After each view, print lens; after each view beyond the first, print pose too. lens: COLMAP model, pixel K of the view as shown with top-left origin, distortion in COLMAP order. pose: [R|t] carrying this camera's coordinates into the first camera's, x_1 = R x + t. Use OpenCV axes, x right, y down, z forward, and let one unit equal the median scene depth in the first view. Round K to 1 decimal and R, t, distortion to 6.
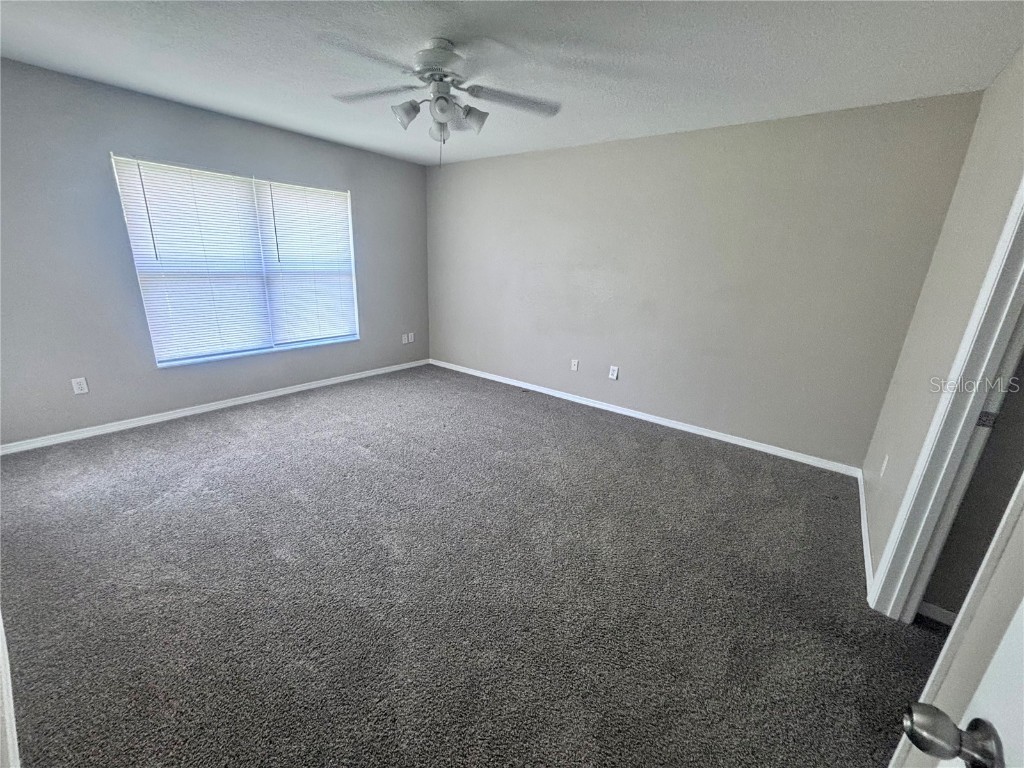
lens RADIAL K [[415.2, 0, 512.0], [0, 415.2, 384.0], [0, 0, 1]] dist [0.006997, -0.000006]
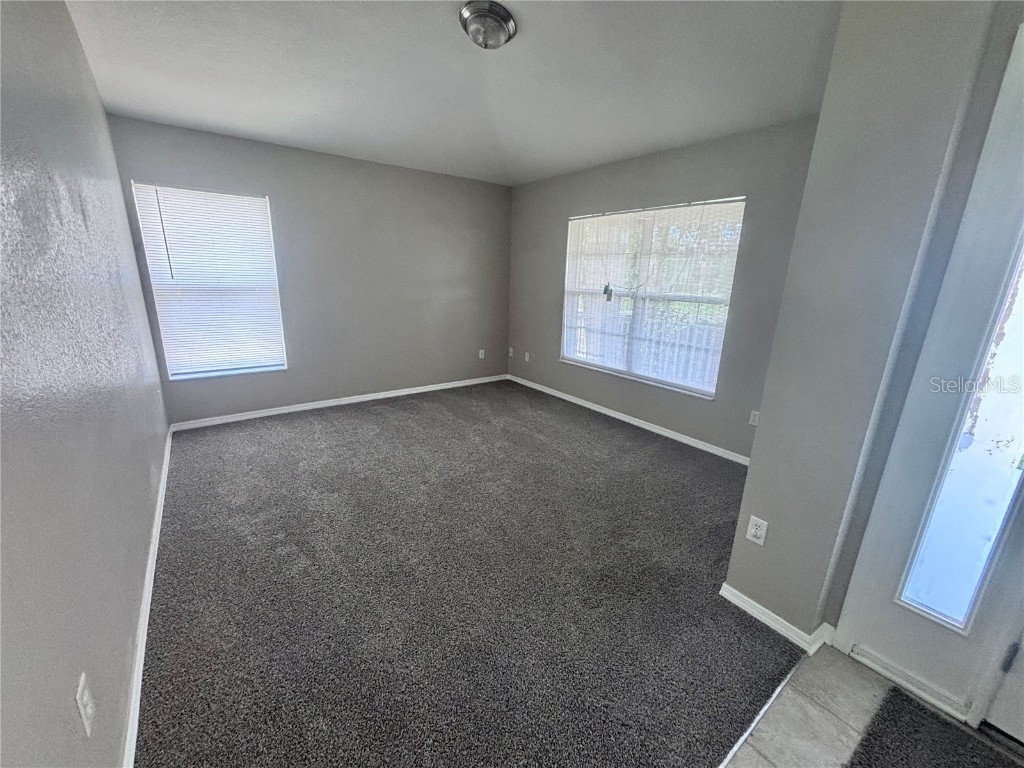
lens RADIAL K [[405.5, 0, 512.0], [0, 405.5, 384.0], [0, 0, 1]] dist [-0.034343, 0.000008]
pose [[0.965230, 0.068744, -0.252200, 0.215572], [-0.076419, 0.996860, -0.020756, -0.069871], [0.249981, 0.039308, 0.967453, 0.240453]]
